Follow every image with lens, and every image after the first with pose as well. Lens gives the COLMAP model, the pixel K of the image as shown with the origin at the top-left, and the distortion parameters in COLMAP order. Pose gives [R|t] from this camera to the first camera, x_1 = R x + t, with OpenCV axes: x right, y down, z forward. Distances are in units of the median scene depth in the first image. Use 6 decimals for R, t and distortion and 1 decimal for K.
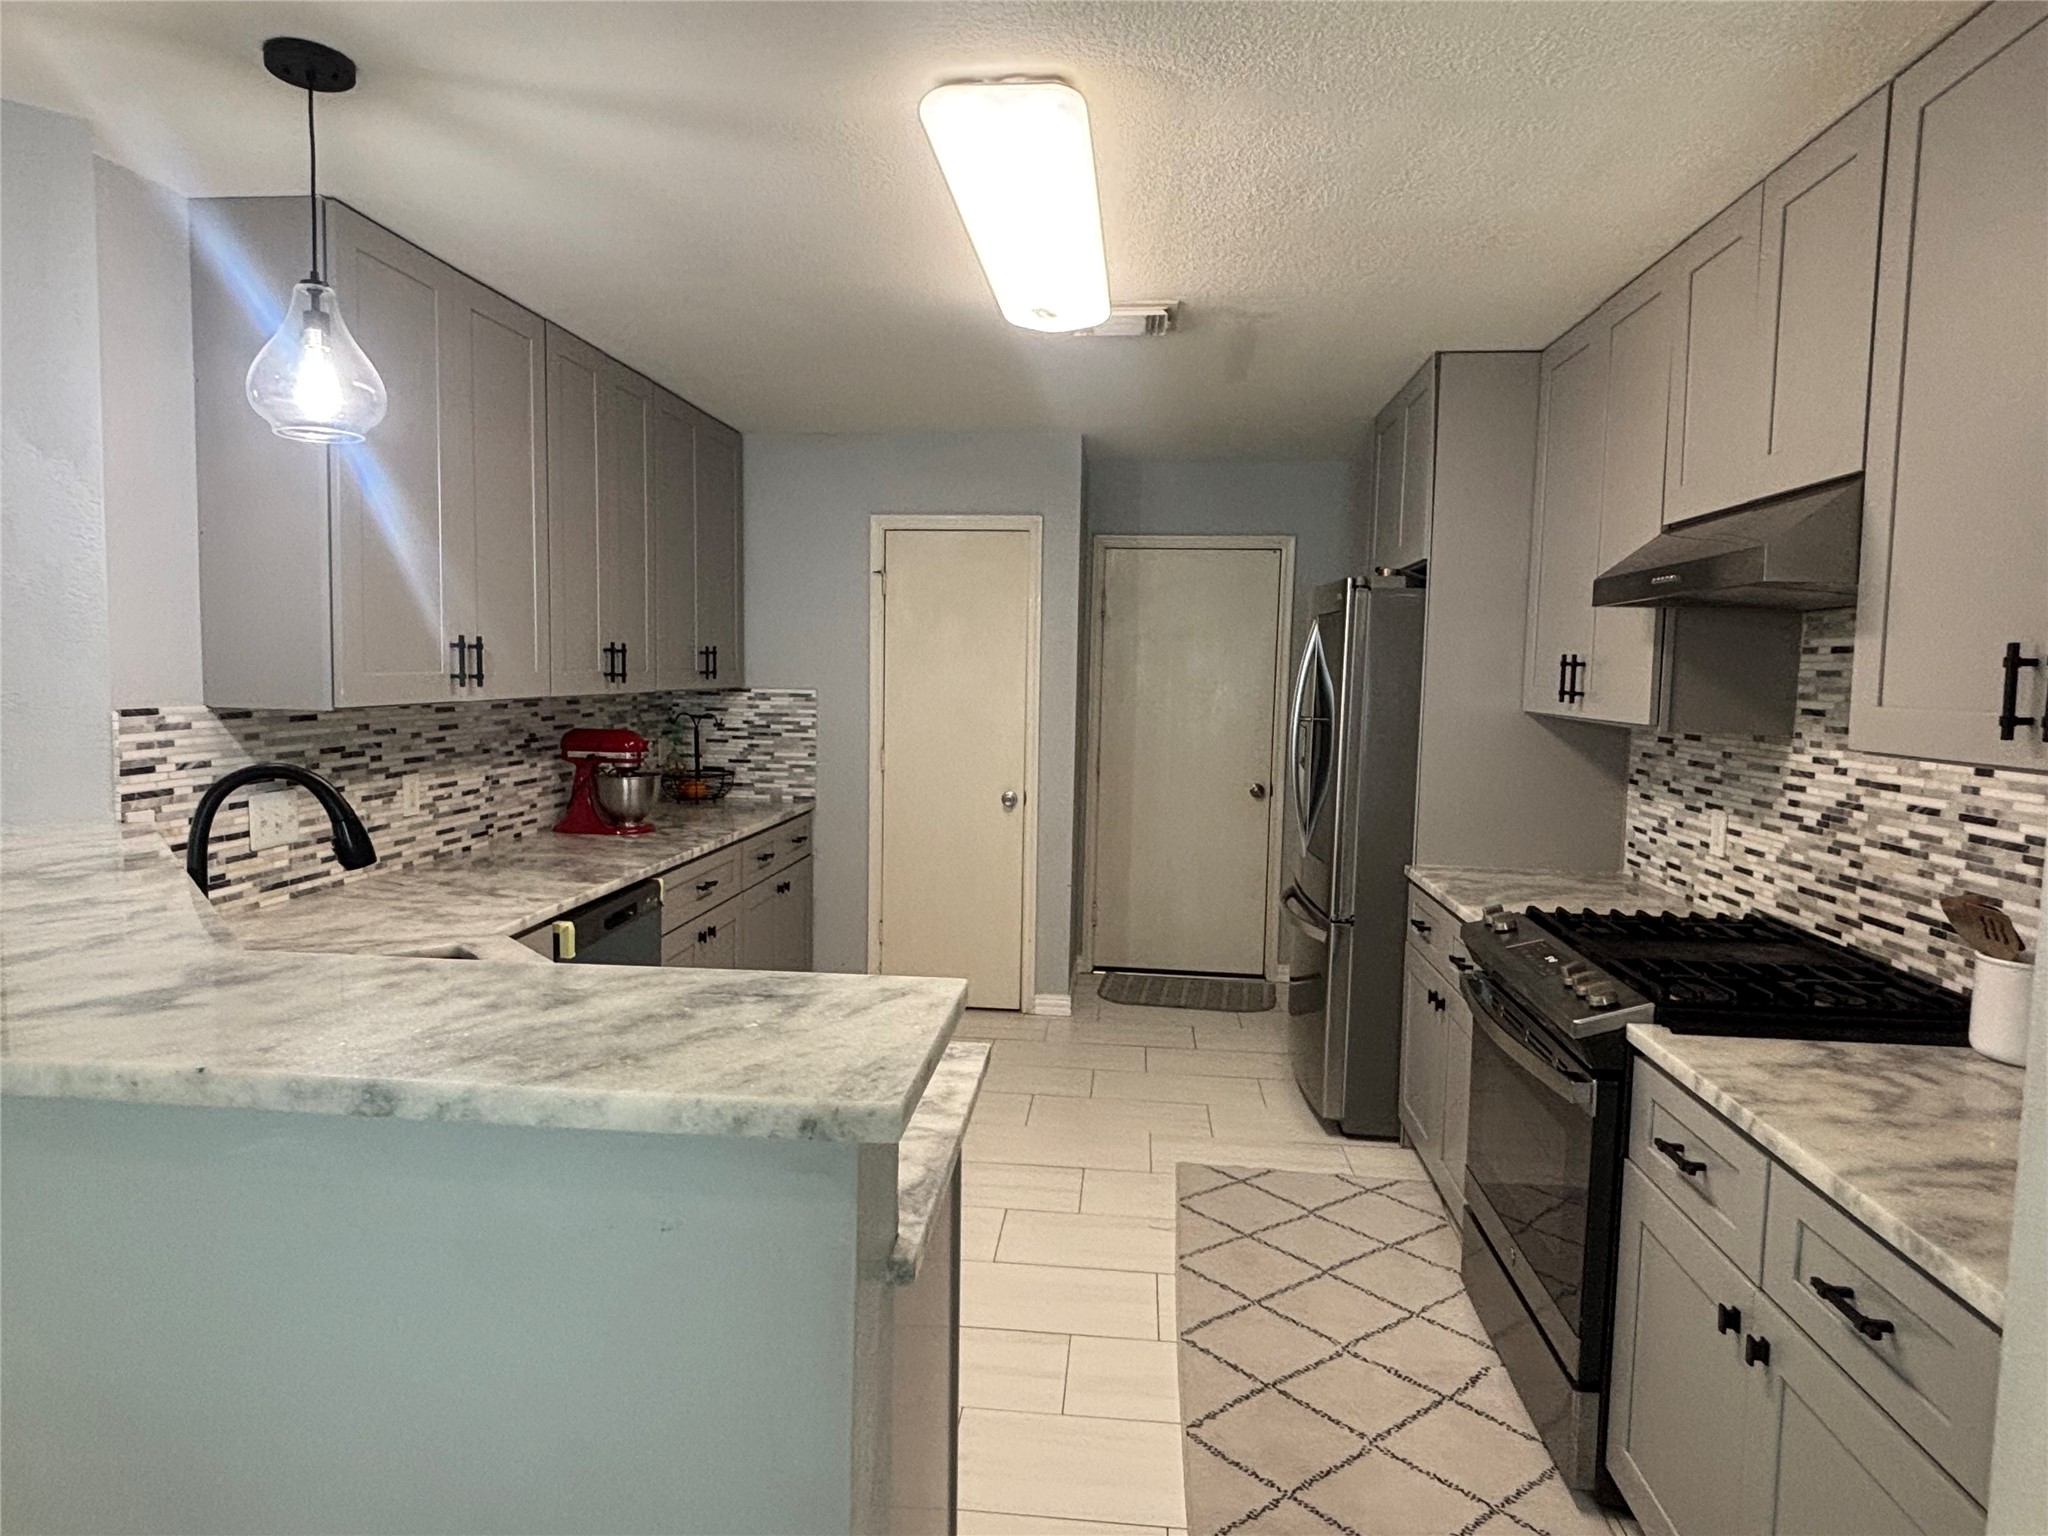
lens RADIAL K [[1214.2, 0, 1023.8], [0, 1214.2, 765.0], [0, 0, 1]] dist [-0.000164, -0.000008]
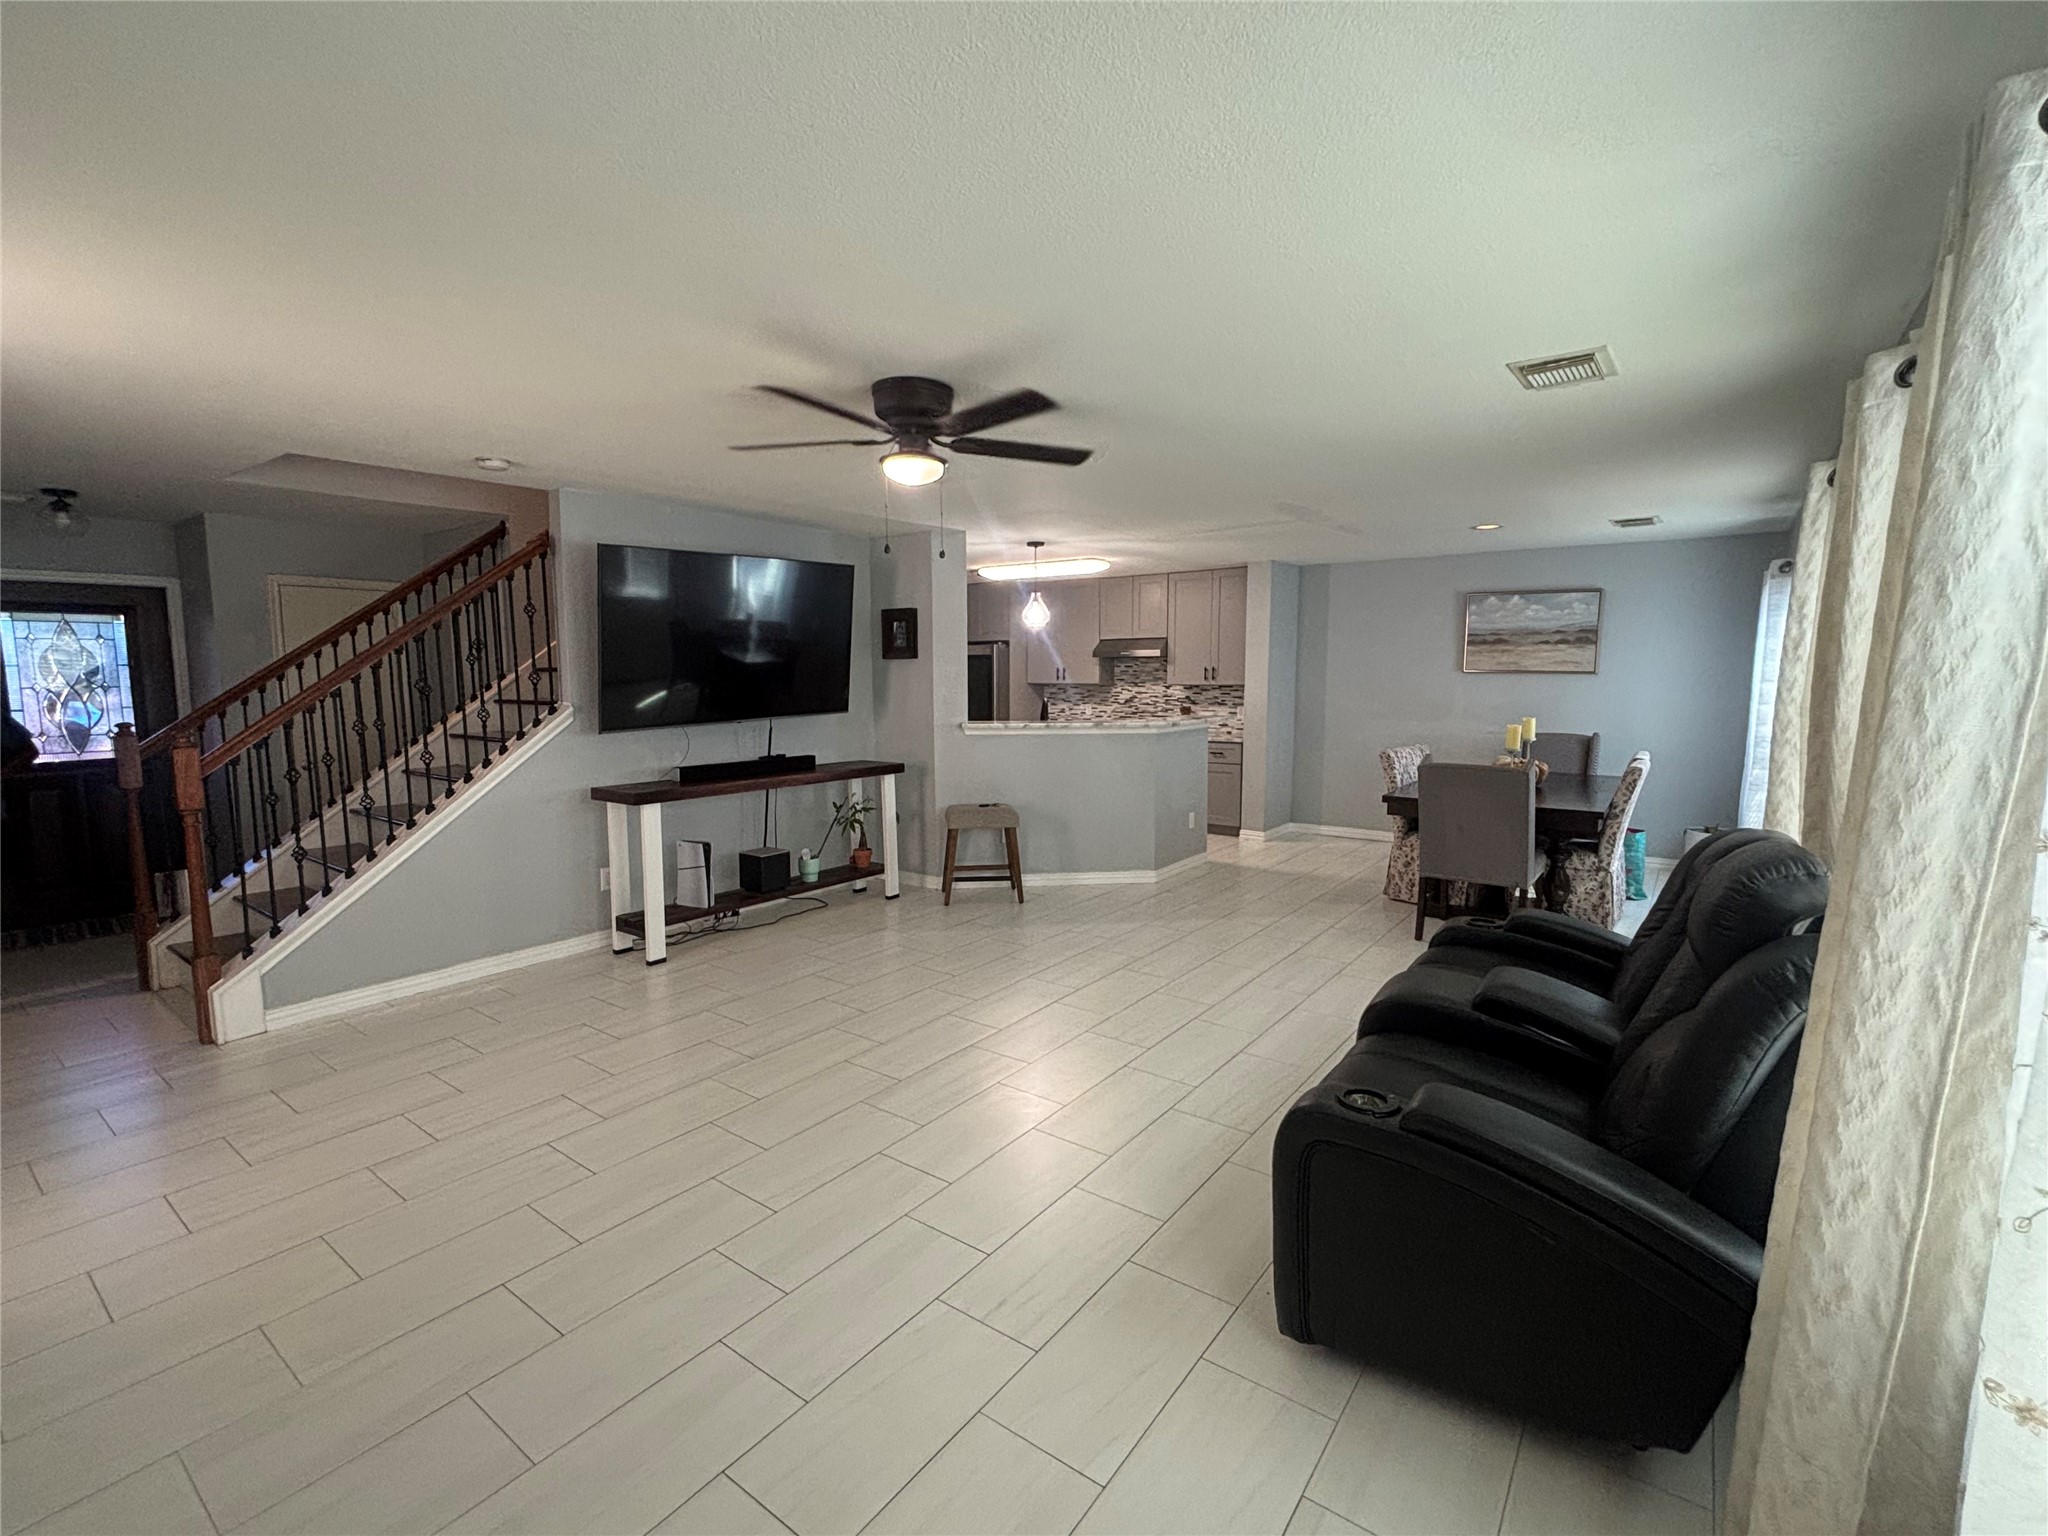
lens RADIAL K [[905.1, 0, 1026.0], [0, 905.1, 780.0], [0, 0, 1]] dist [0.000009, 0.000000]
pose [[0.513197, -0.119239, 0.849947, -2.597834], [0.073956, 0.992763, 0.094620, -0.015559], [-0.855078, 0.014300, 0.518301, -0.535030]]
